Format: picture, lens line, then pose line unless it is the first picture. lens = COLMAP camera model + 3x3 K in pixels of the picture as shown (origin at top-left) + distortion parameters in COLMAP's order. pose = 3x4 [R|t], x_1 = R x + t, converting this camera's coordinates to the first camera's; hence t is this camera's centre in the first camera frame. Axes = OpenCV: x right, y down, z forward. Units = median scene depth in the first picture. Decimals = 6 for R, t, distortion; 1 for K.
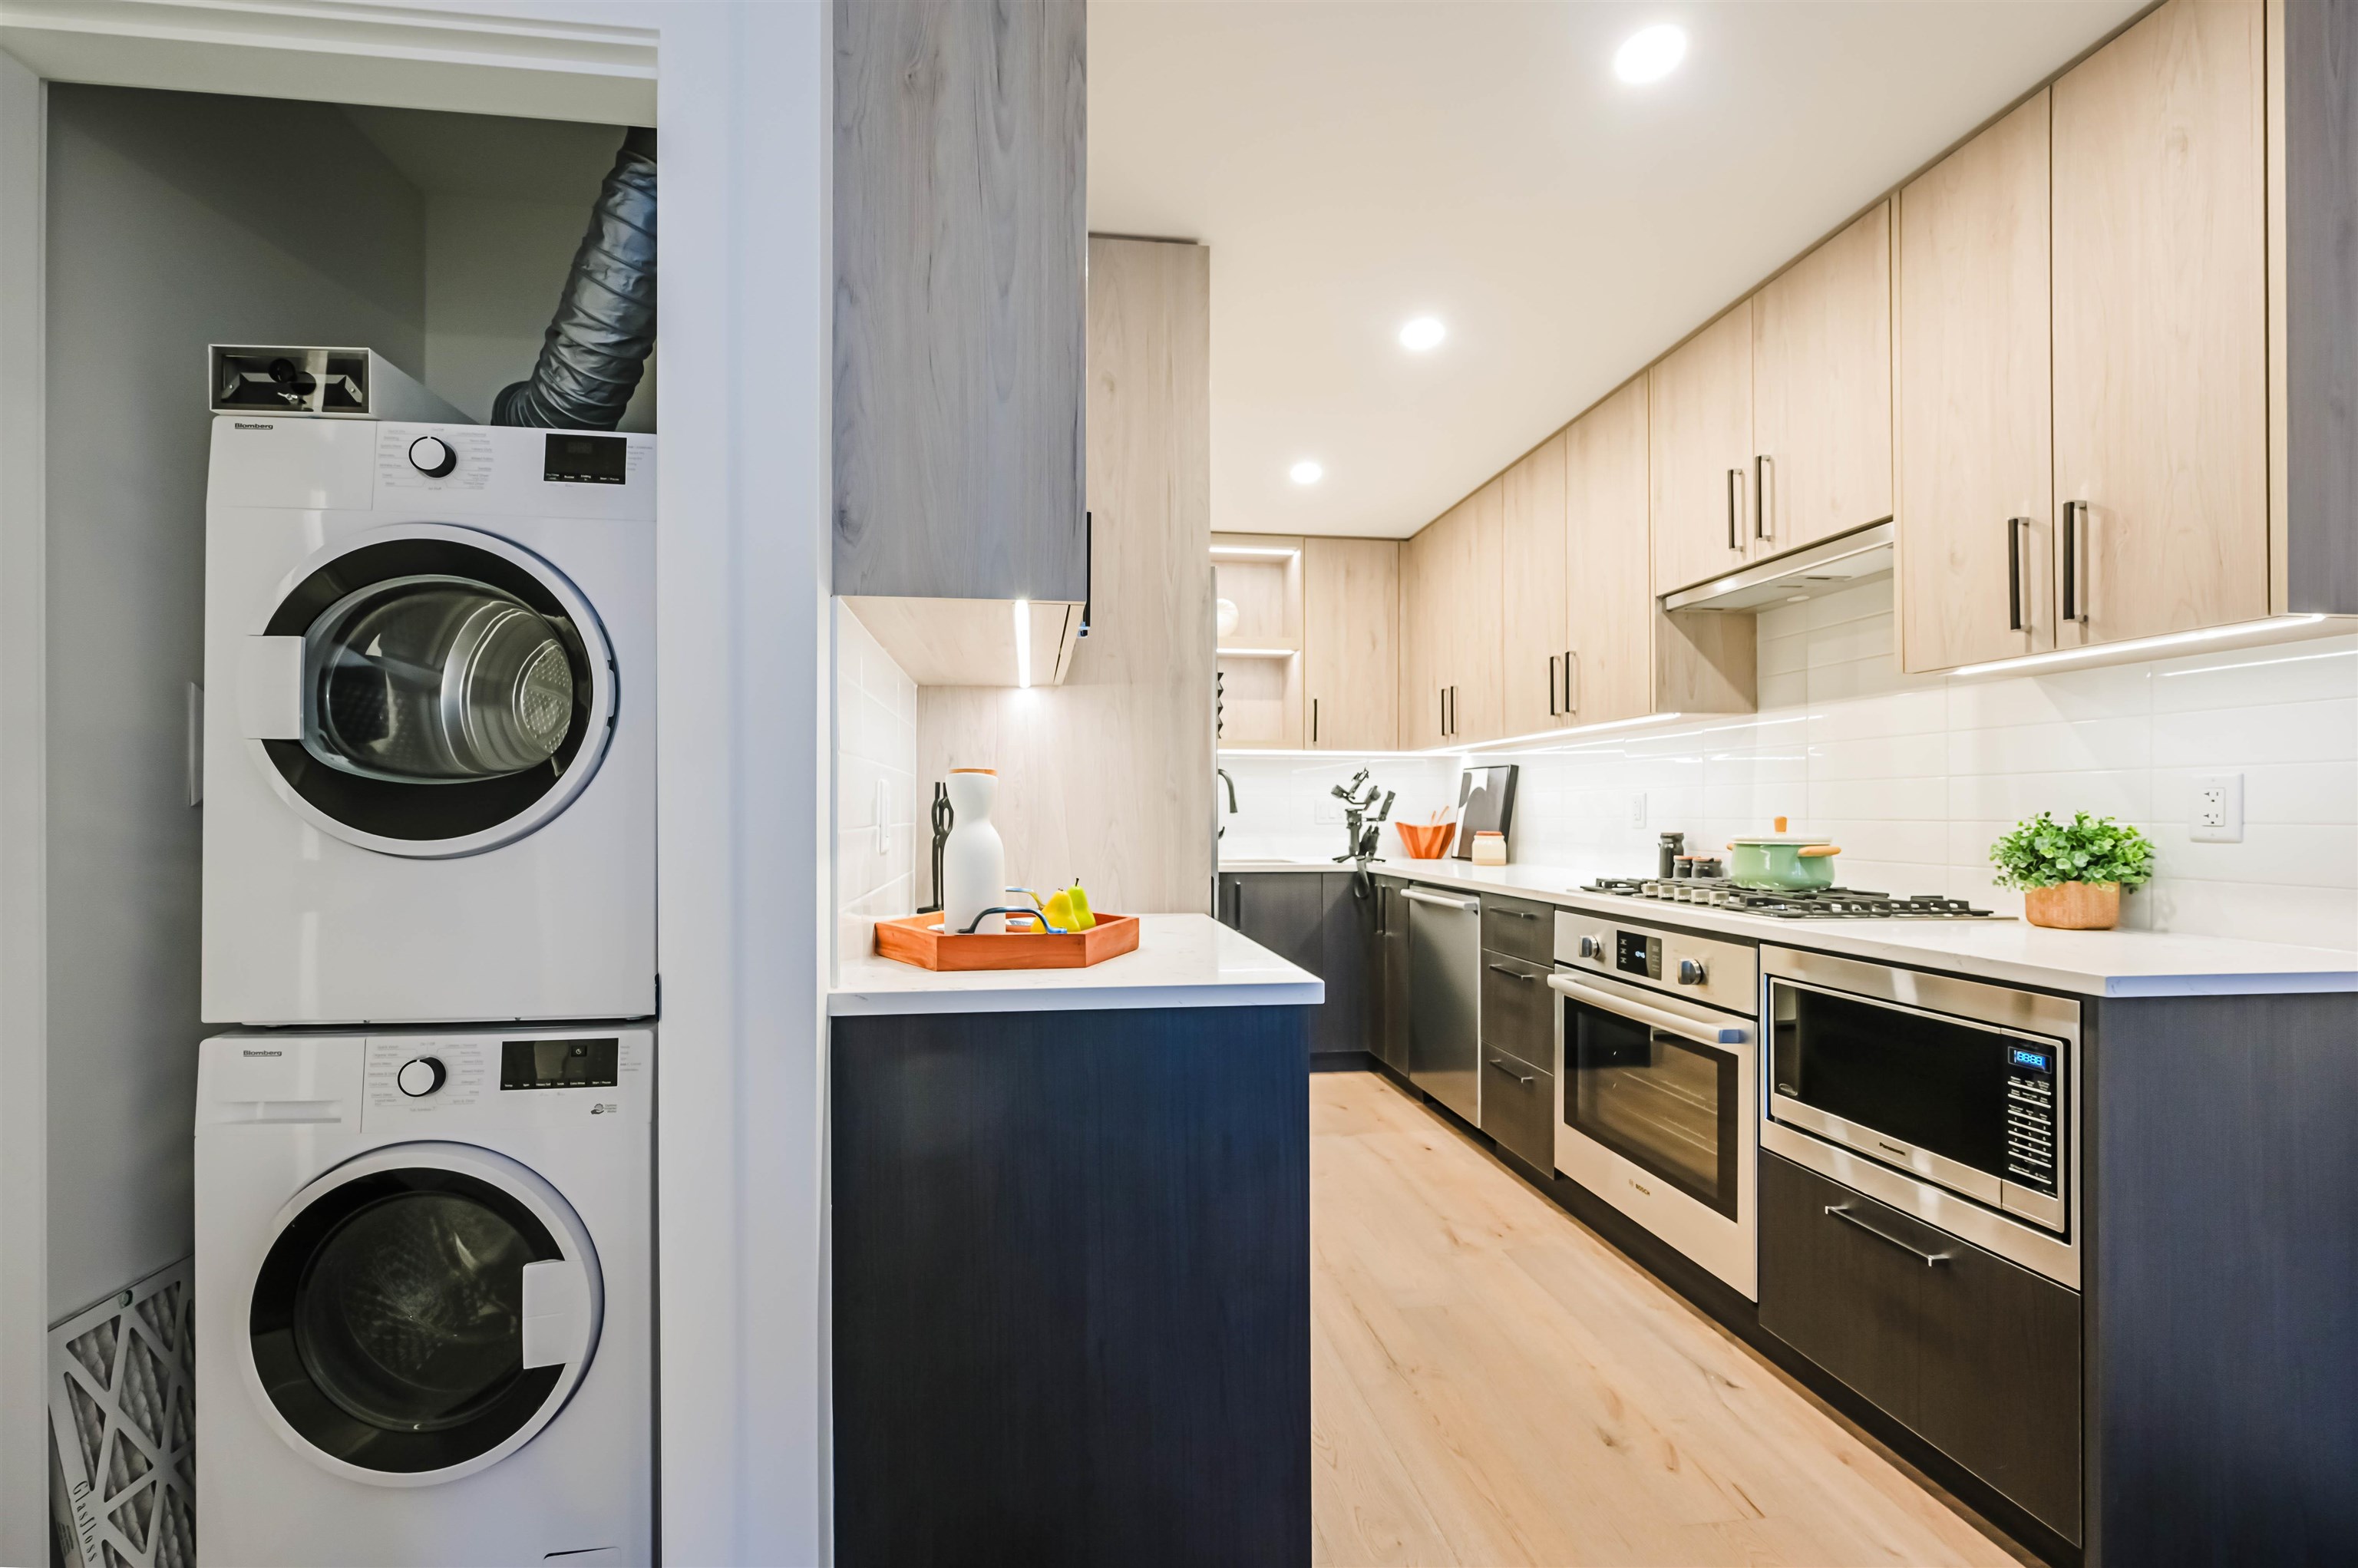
lens RADIAL K [[959.8, 0, 1148.6], [0, 959.8, 807.0], [0, 0, 1]] dist [-0.002103, -0.000150]
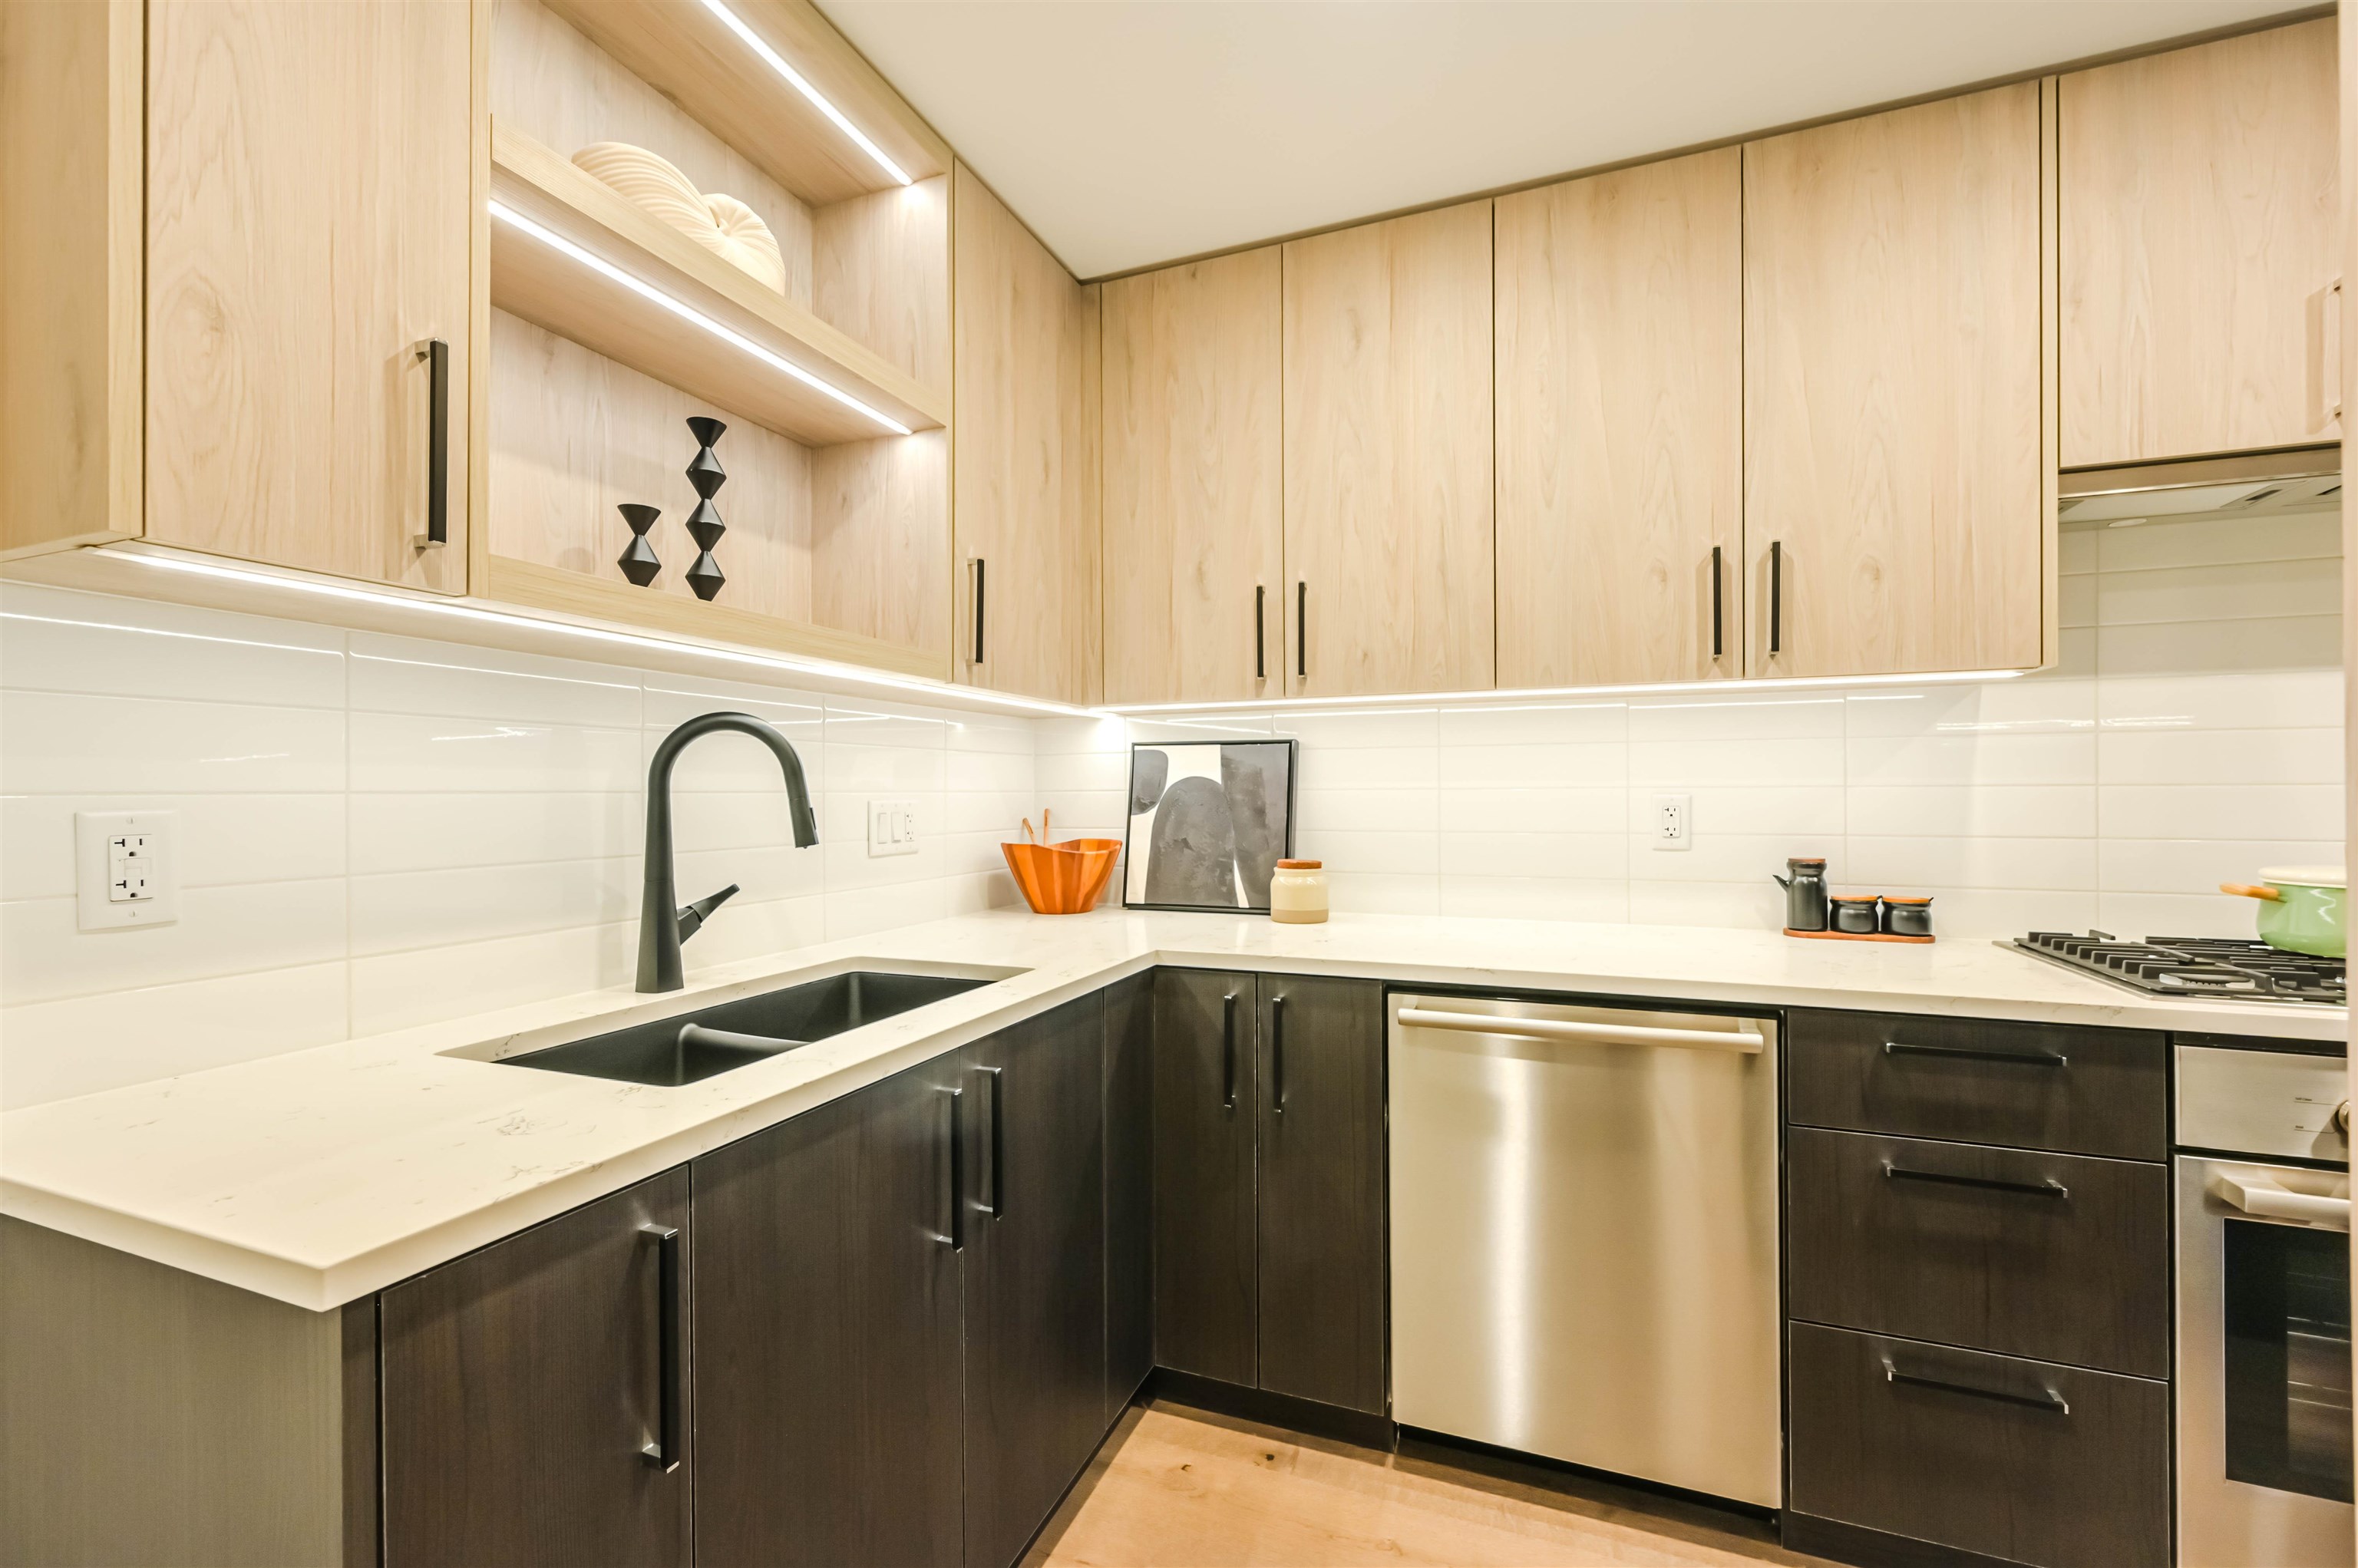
lens RADIAL K [[952.2, 0, 1187.8], [0, 952.2, 792.1], [0, 0, 1]] dist [-0.000016, 0.000007]
pose [[0.472506, 0.001772, 0.881326, -0.285661], [-0.000699, 0.999998, -0.001636, -0.023183], [-0.881327, 0.000157, 0.472506, 1.435092]]
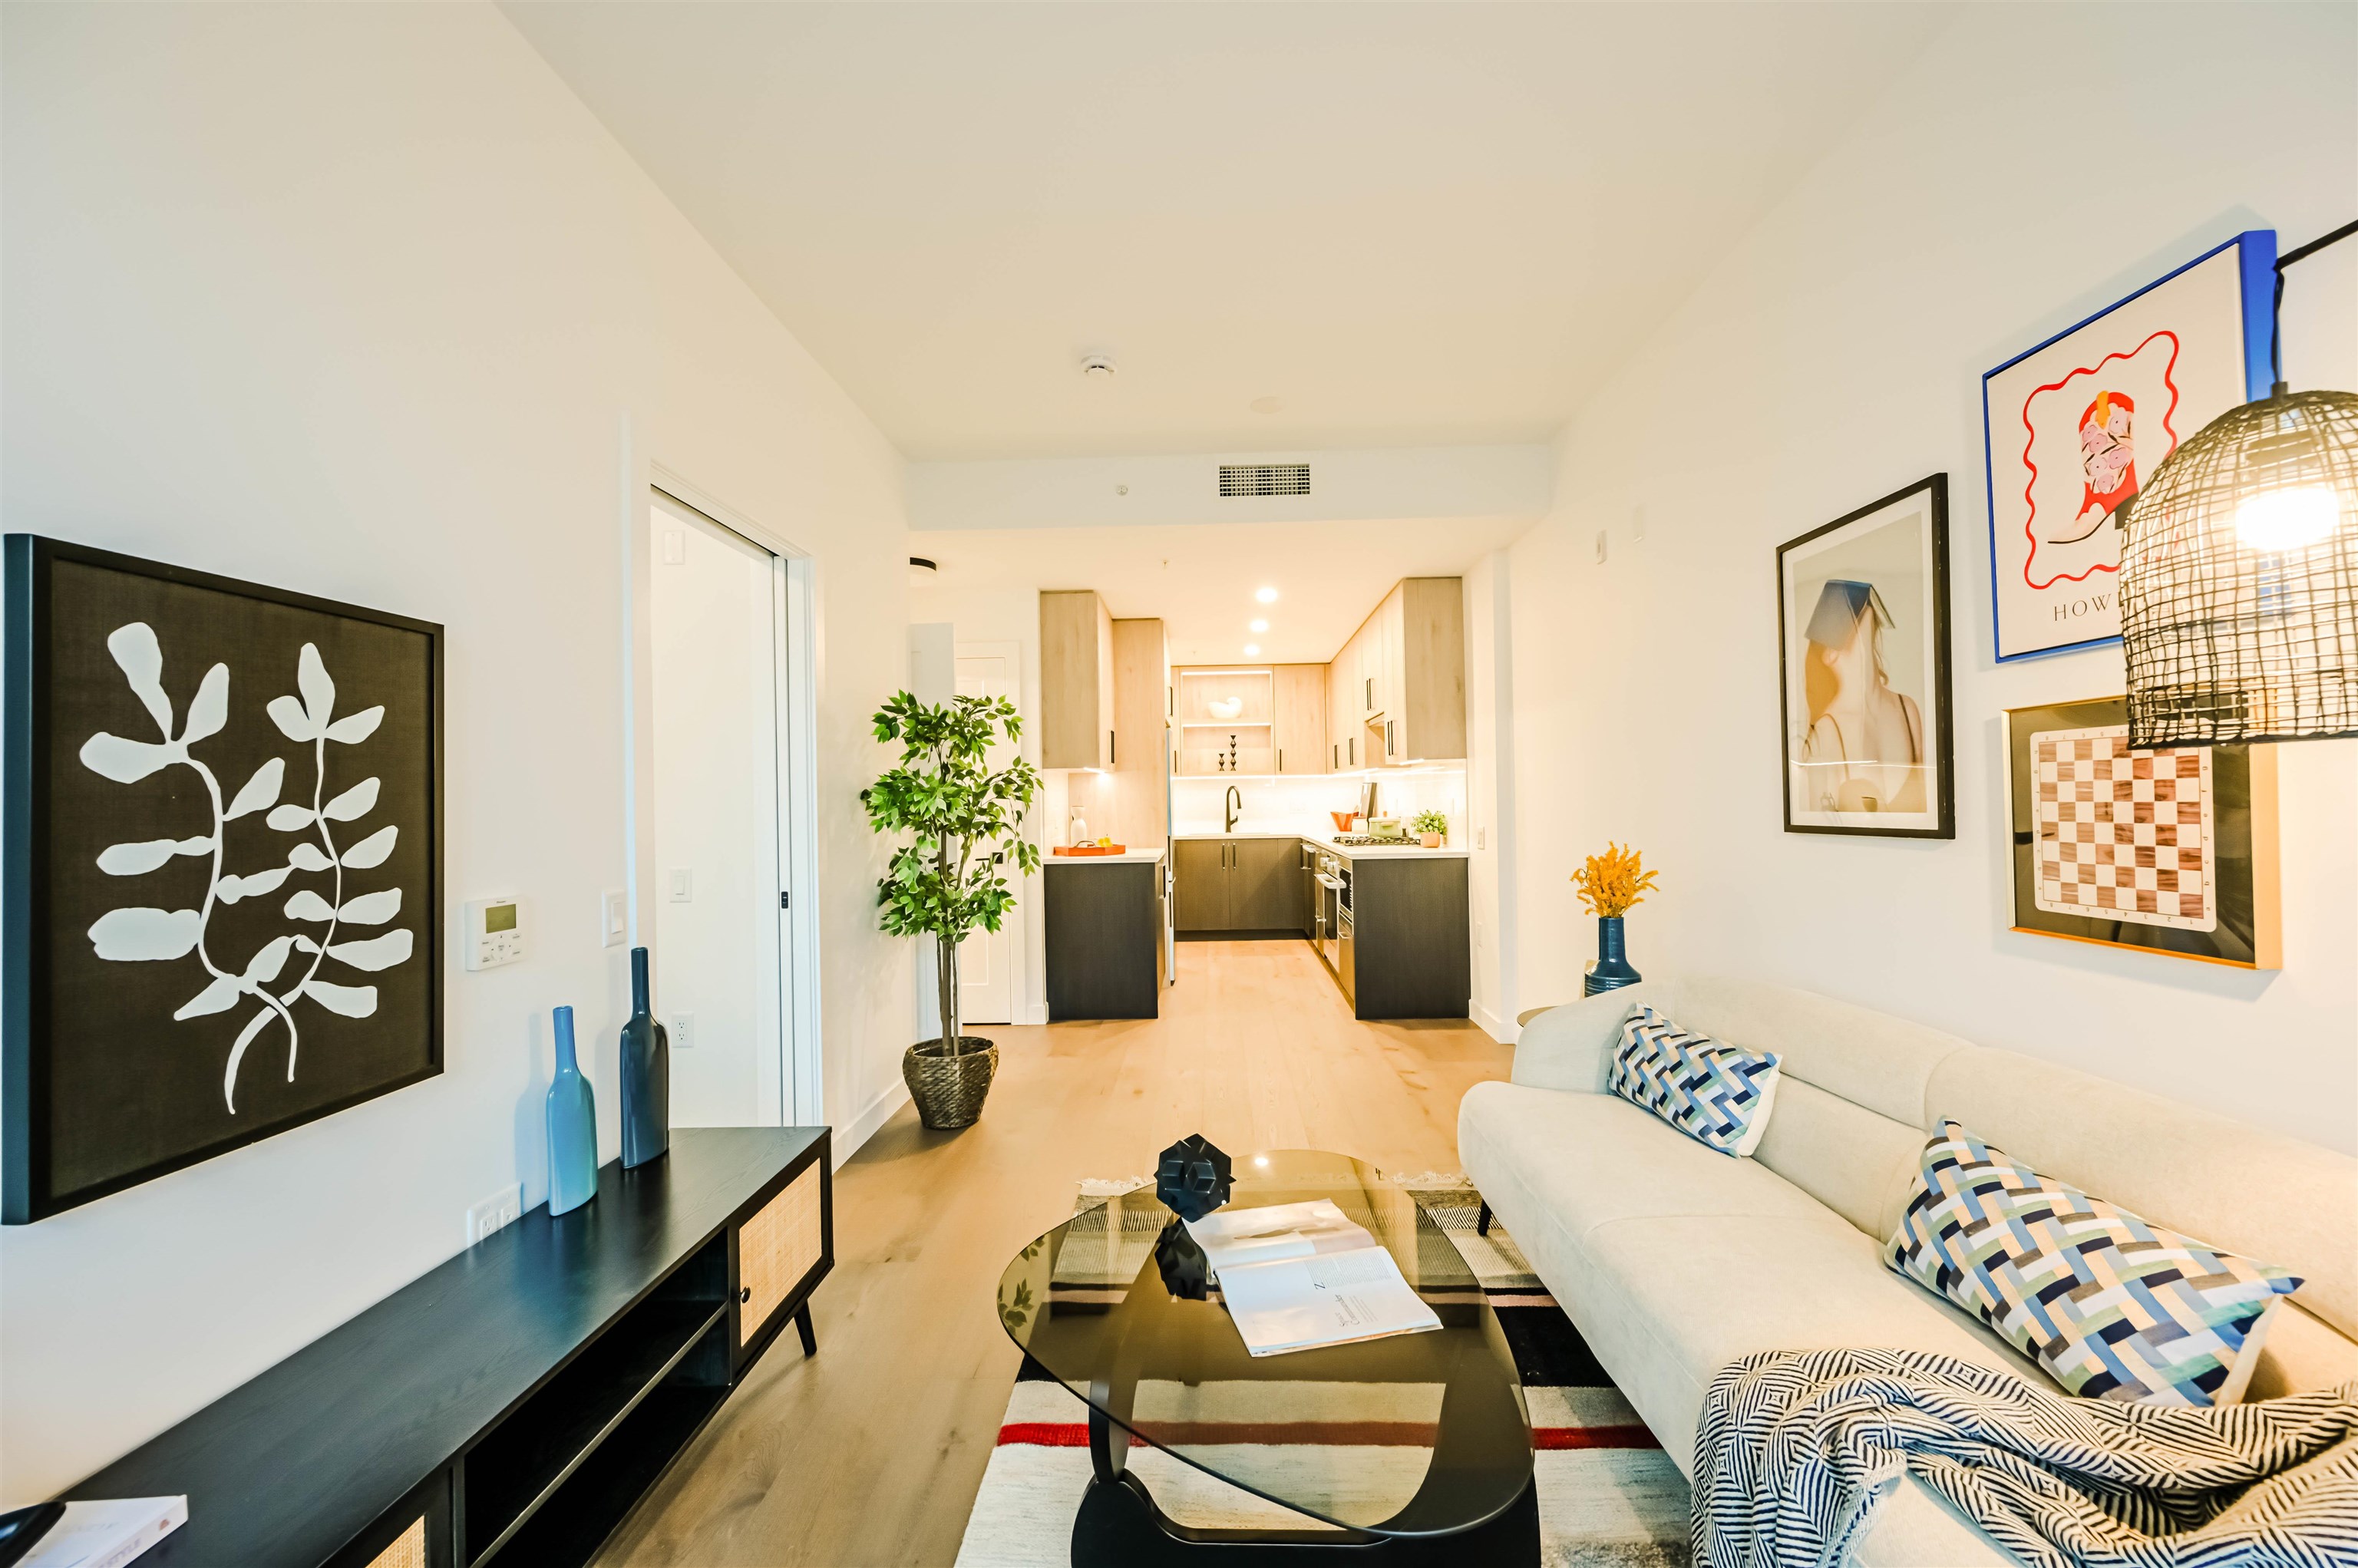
lens RADIAL K [[920.0, 0, 1187.8], [0, 920.0, 786.1], [0, 0, 1]] dist [-0.005647, -0.000151]
pose [[0.988761, -0.020493, -0.148096, 0.515779], [0.019098, 0.999759, -0.010833, -0.043763], [0.148282, 0.007883, 0.988914, -1.666206]]
